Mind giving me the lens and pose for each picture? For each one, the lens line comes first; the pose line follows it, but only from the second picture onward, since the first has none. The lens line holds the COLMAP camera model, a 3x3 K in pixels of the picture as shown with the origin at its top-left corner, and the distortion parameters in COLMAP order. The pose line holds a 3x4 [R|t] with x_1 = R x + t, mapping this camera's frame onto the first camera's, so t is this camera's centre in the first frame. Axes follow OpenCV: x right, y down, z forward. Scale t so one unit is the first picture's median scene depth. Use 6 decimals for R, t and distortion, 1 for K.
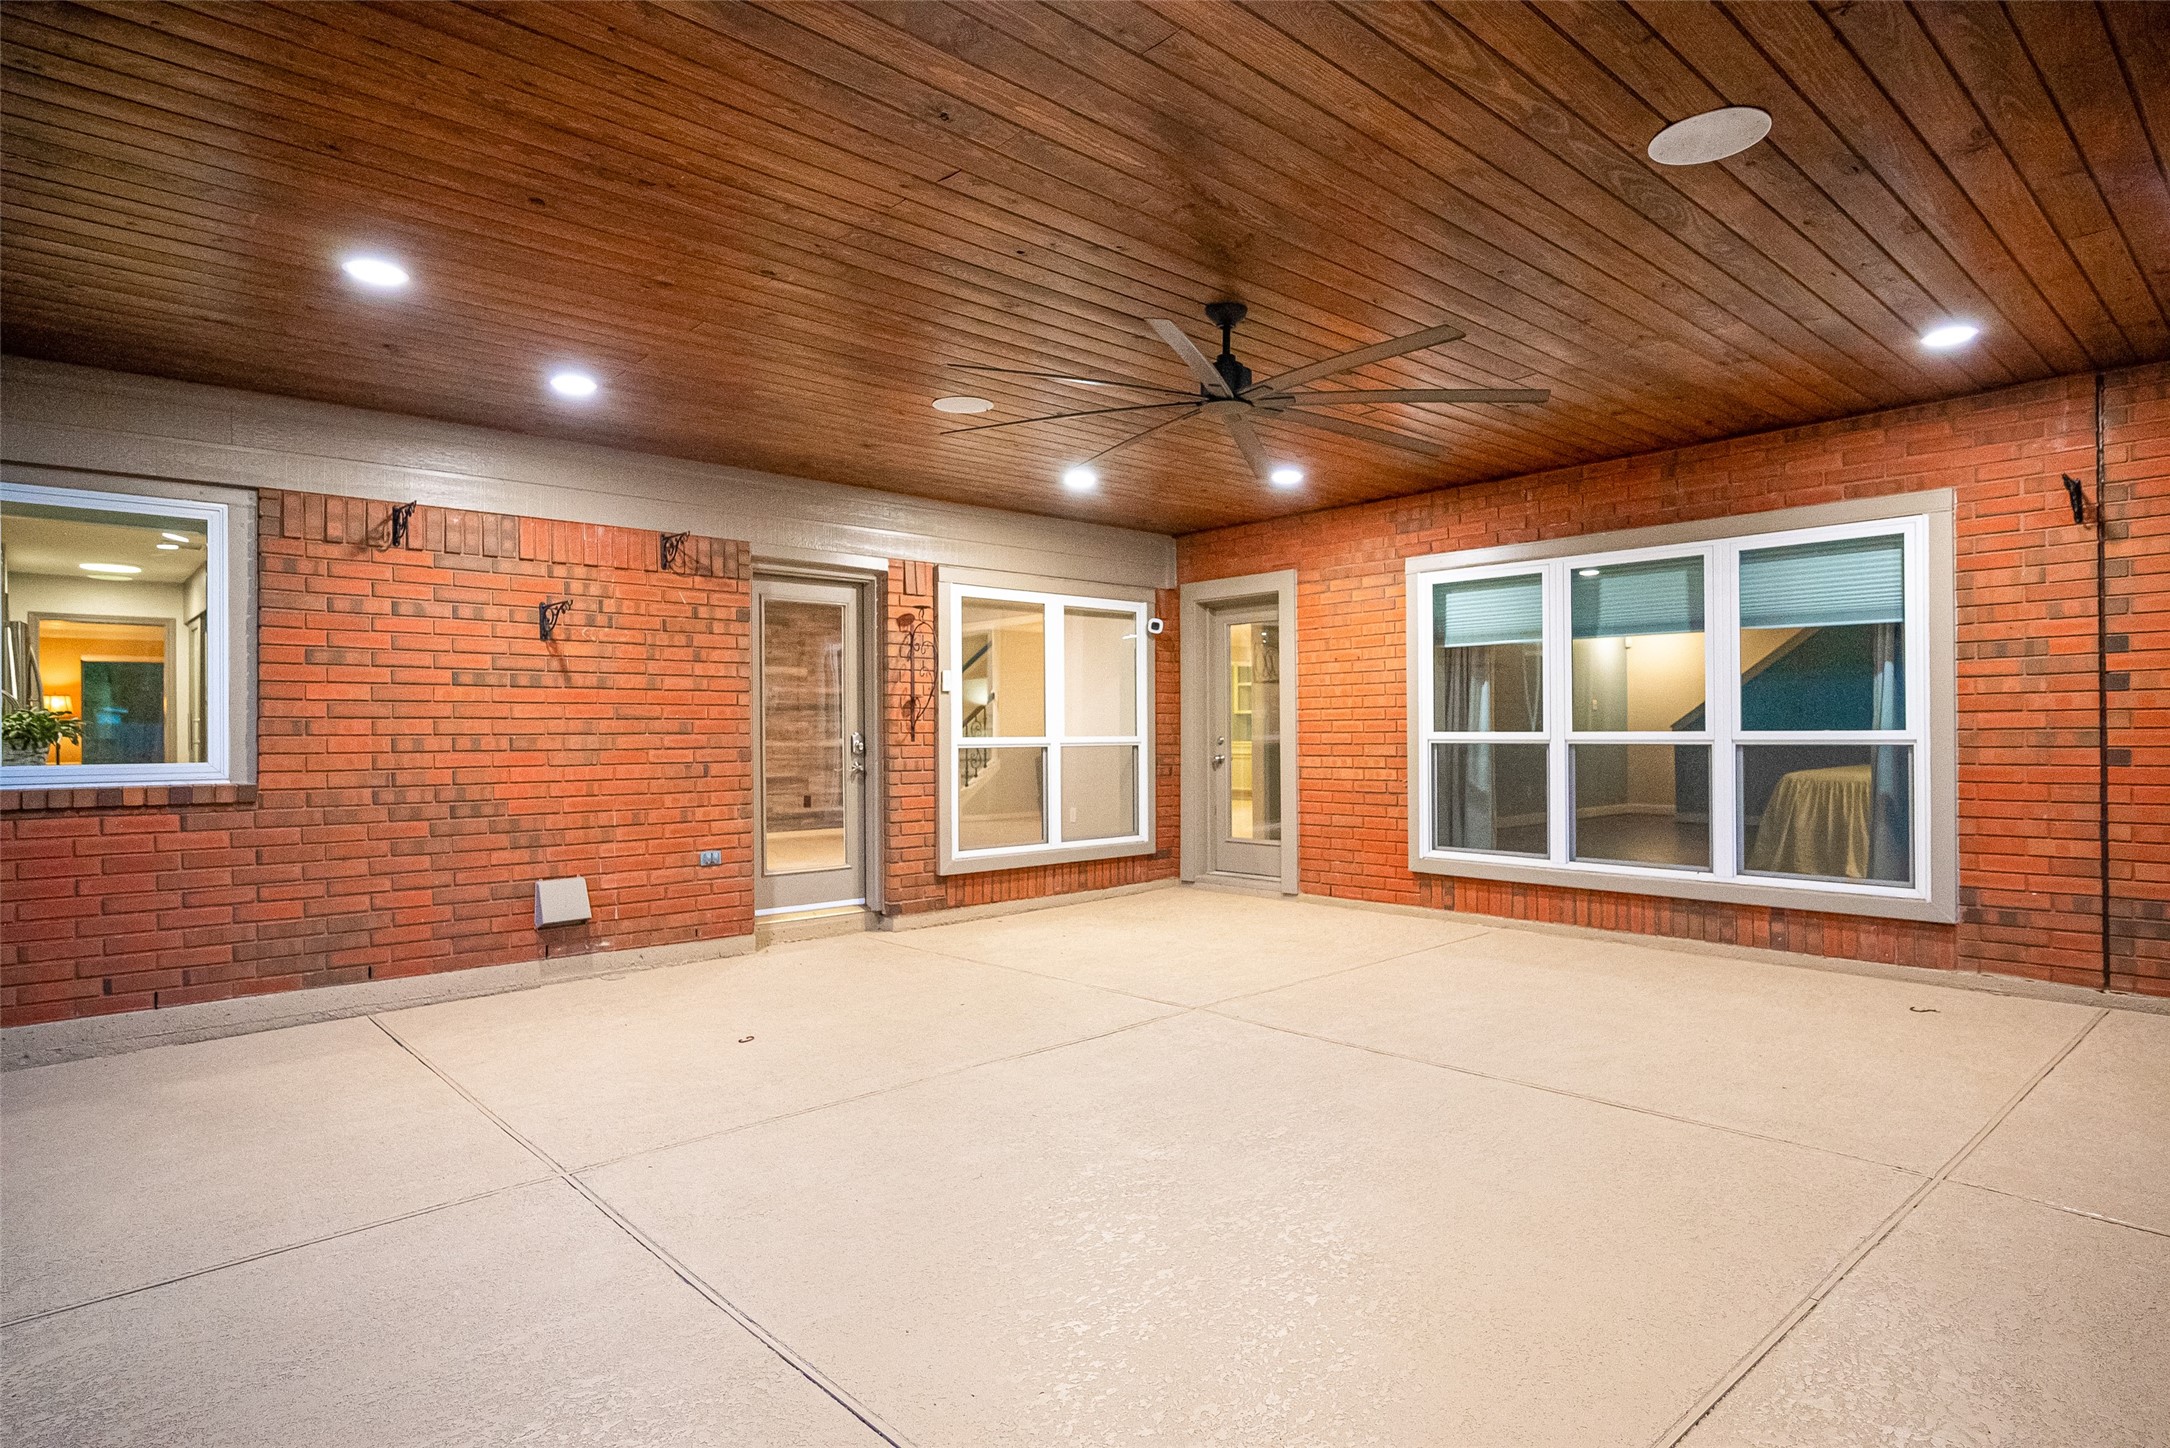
lens RADIAL K [[1173.4, 0, 1085.5], [0, 1173.4, 728.8], [0, 0, 1]] dist [0.000648, 0.000102]
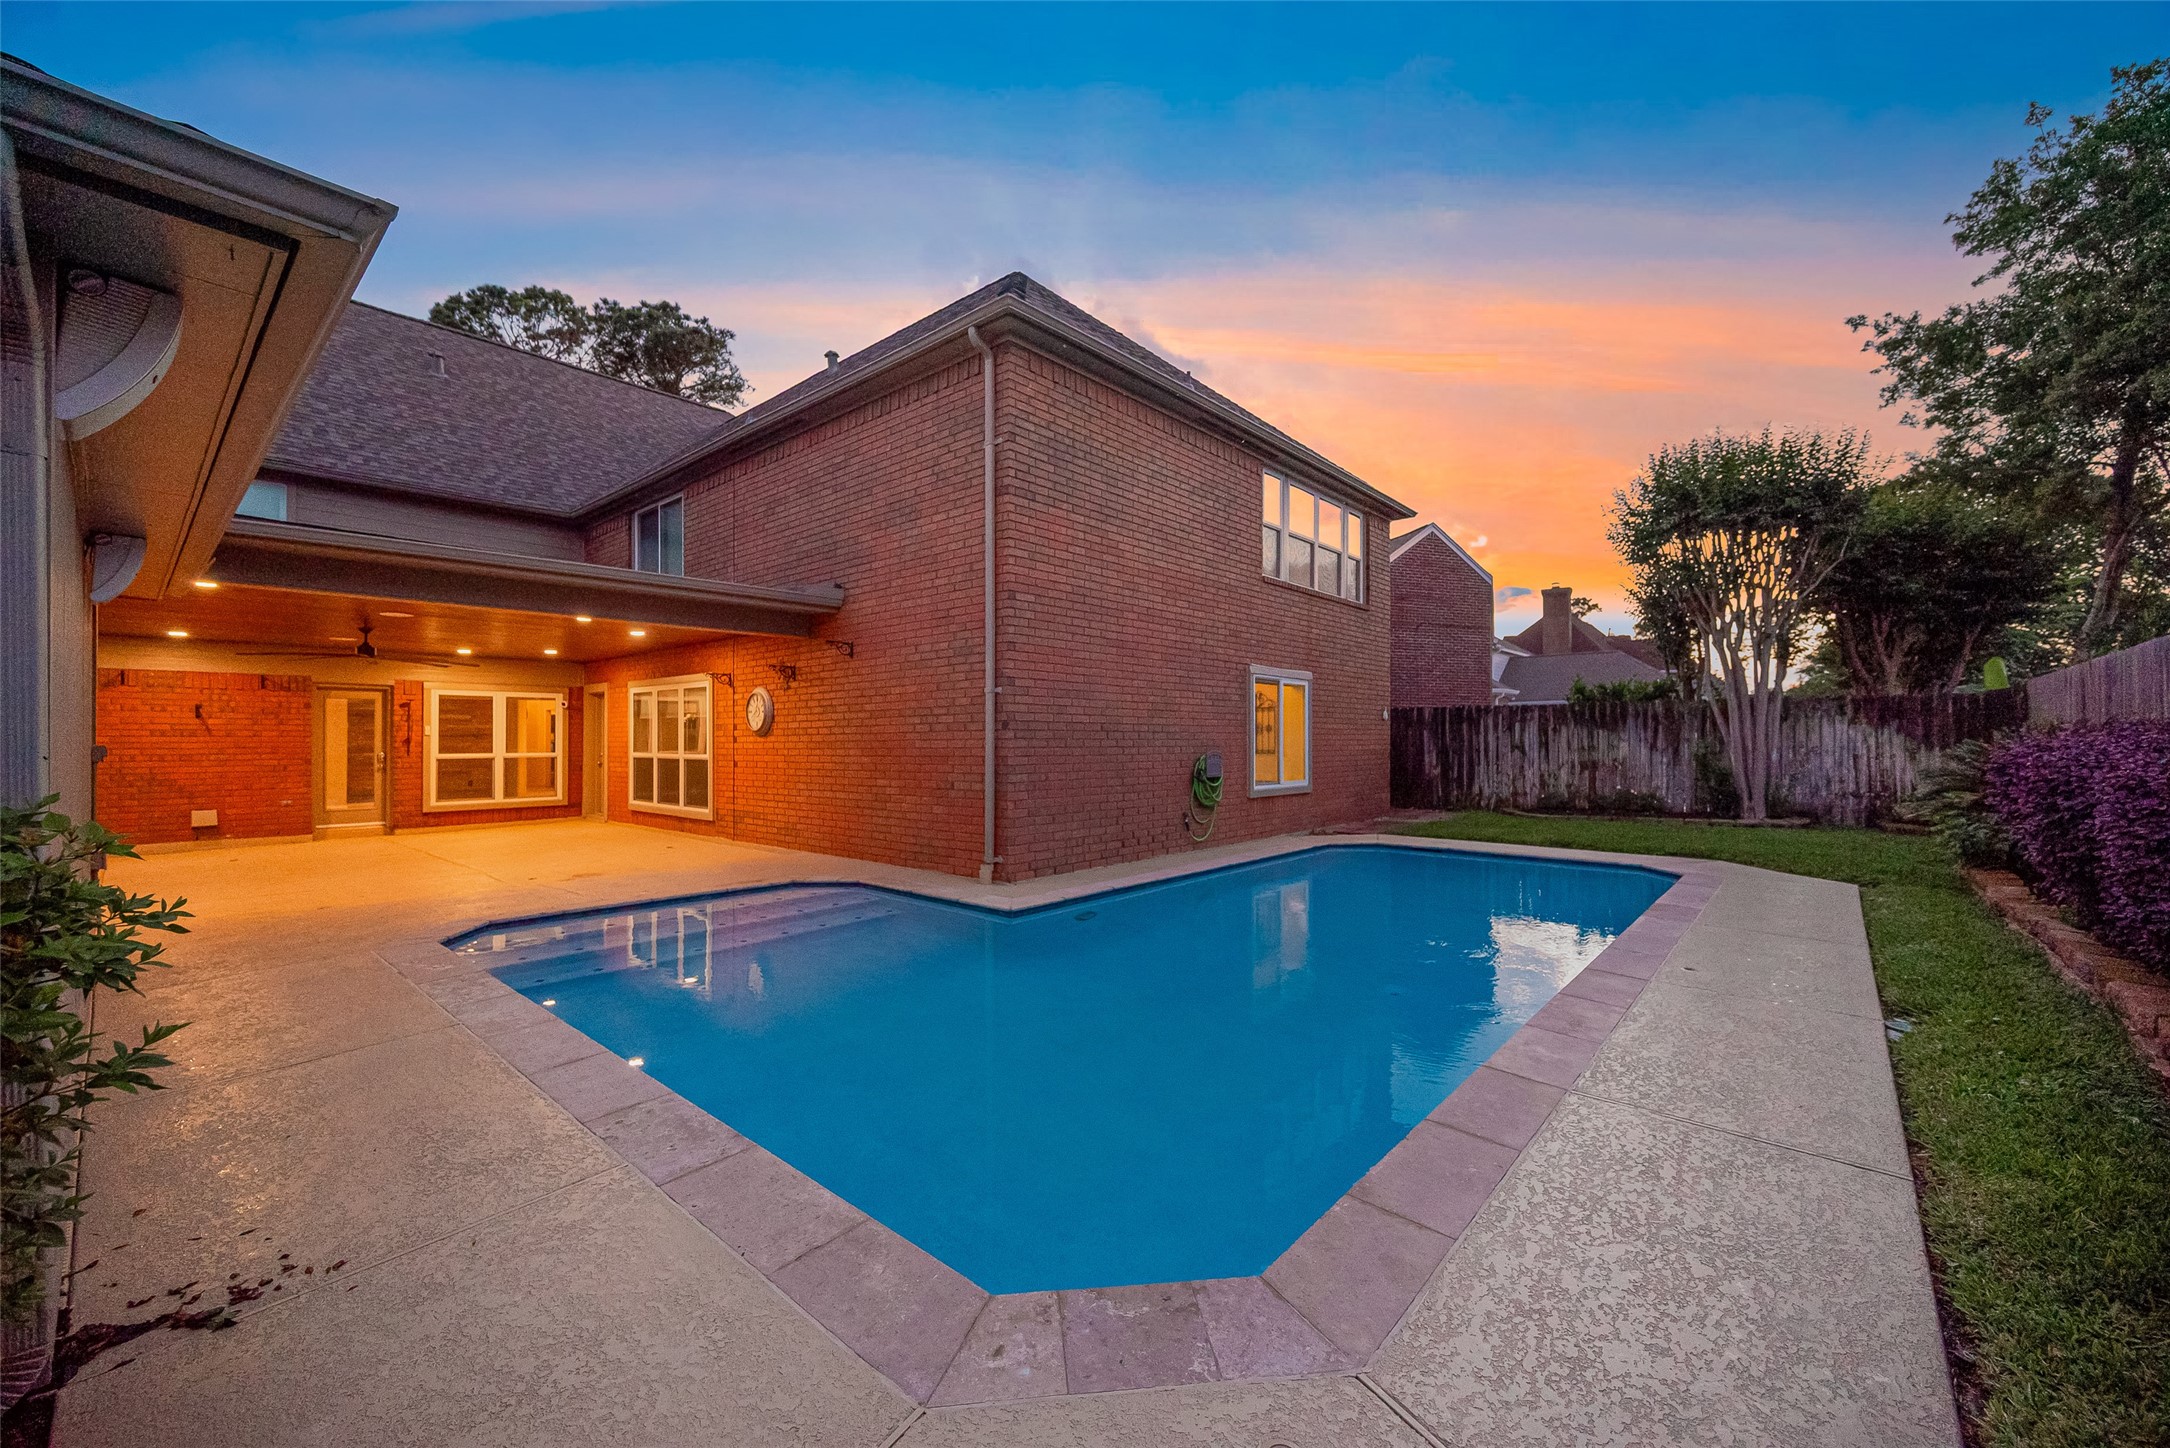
lens RADIAL K [[854.4, 0, 1084.0], [0, 854.4, 729.9], [0, 0, 1]] dist [-0.000095, -0.000229]
pose [[0.993332, 0.005520, 0.115155, 1.027254], [-0.004601, 0.999955, -0.008248, -0.034643], [-0.115196, 0.007663, 0.993313, -0.893277]]
